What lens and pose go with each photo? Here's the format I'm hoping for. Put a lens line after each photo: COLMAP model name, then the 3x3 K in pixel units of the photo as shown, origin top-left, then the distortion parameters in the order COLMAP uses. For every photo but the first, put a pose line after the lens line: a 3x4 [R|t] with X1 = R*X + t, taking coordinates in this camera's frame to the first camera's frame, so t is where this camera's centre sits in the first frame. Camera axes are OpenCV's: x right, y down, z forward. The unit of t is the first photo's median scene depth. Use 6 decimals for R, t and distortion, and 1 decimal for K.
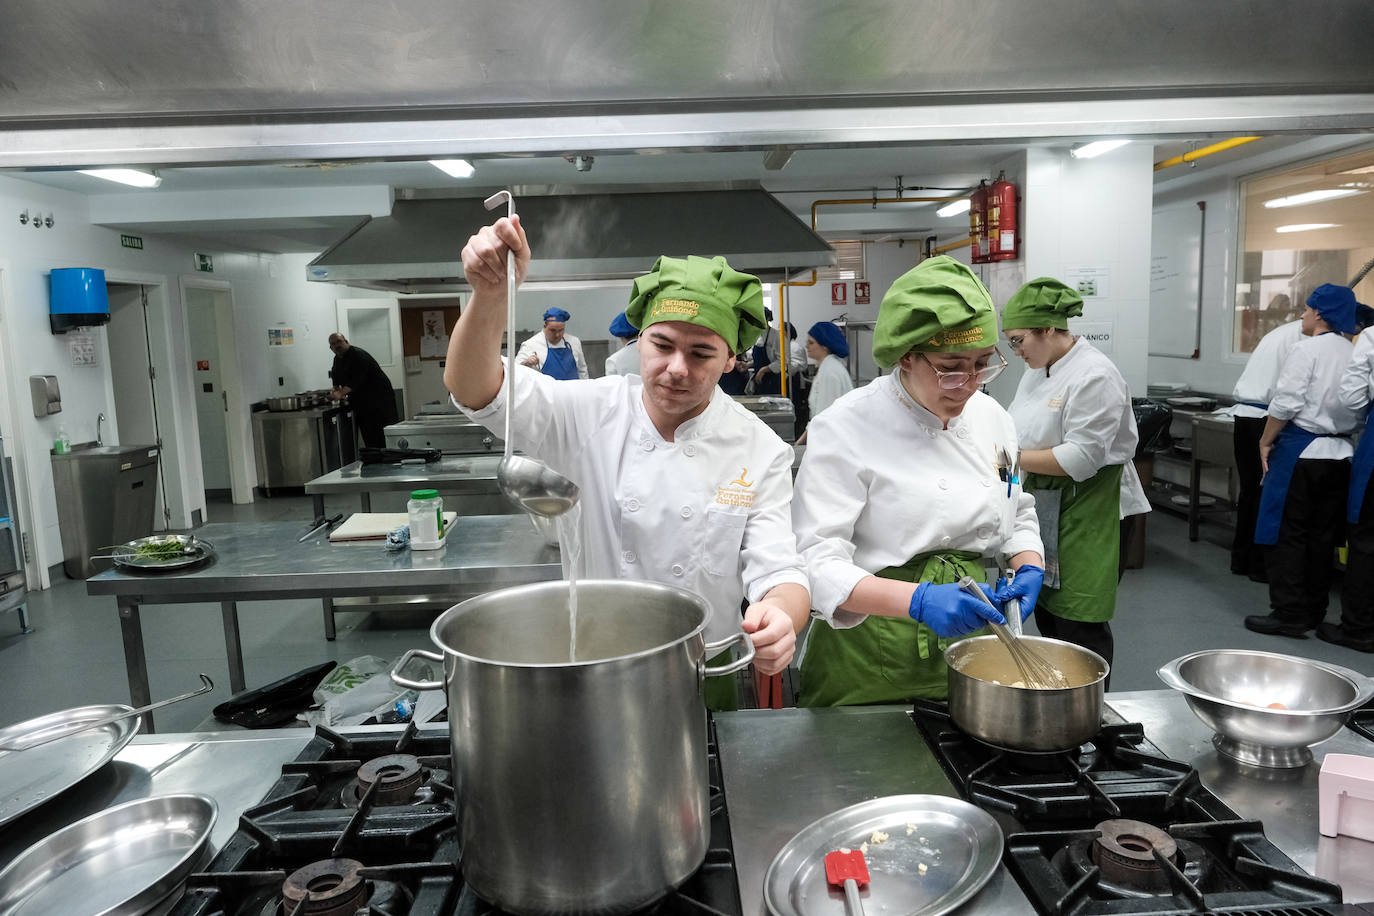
lens RADIAL K [[960.0, 0, 685.3], [0, 960.0, 466.7], [0, 0, 1]] dist [-0.033331, 0.033332]
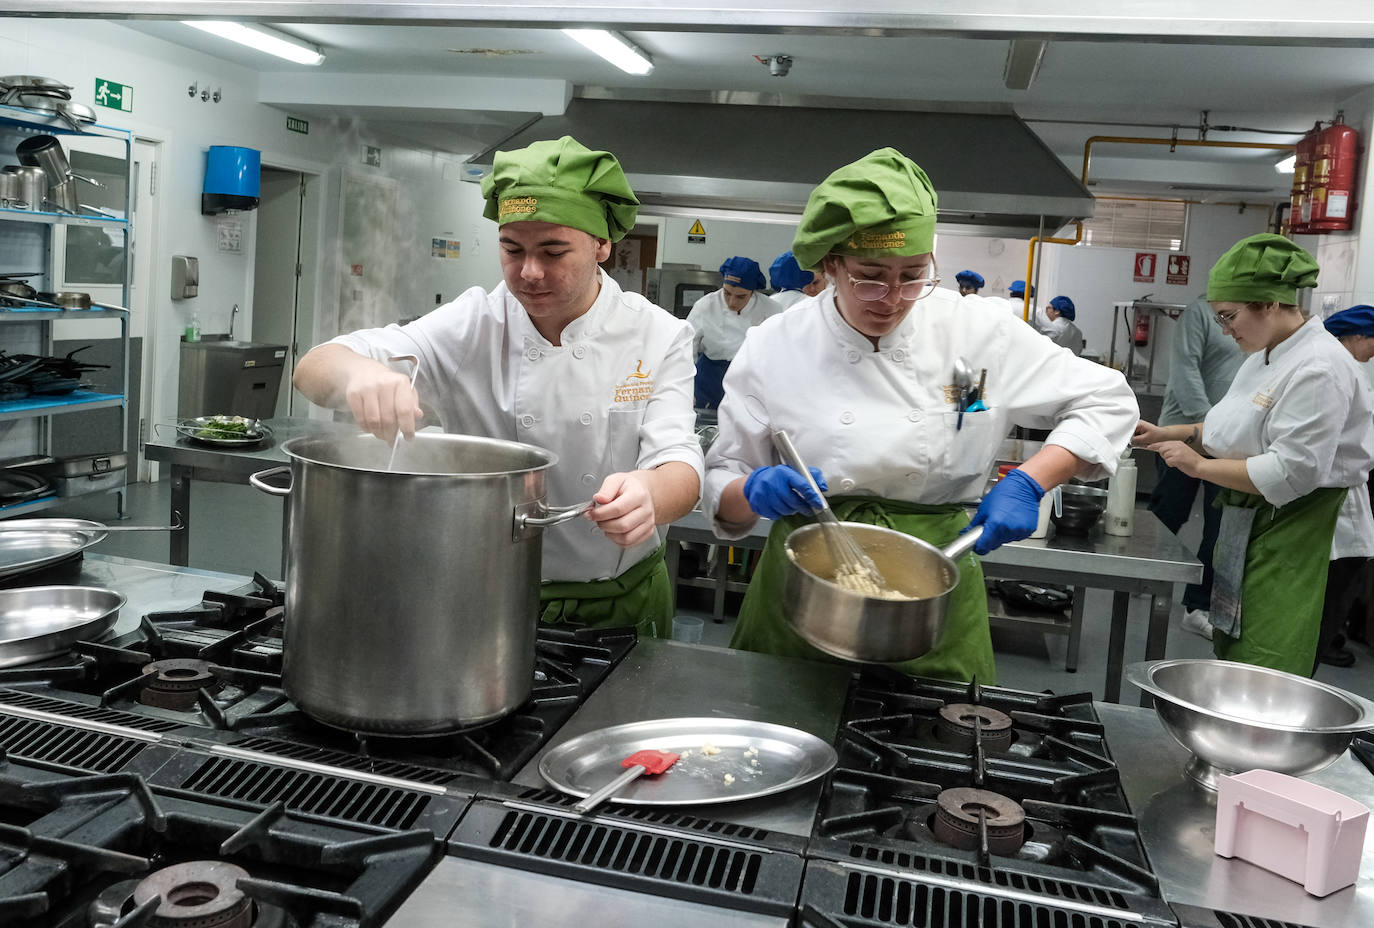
lens RADIAL K [[1254.5, 0, 686.9], [0, 1254.5, 443.7], [0, 0, 1]] dist [0.021142, -0.012122]
pose [[0.957889, 0.132496, -0.254744, 0.138959], [-0.140171, 0.990053, -0.012129, 0.032216], [0.250603, 0.047326, 0.966933, -0.068968]]
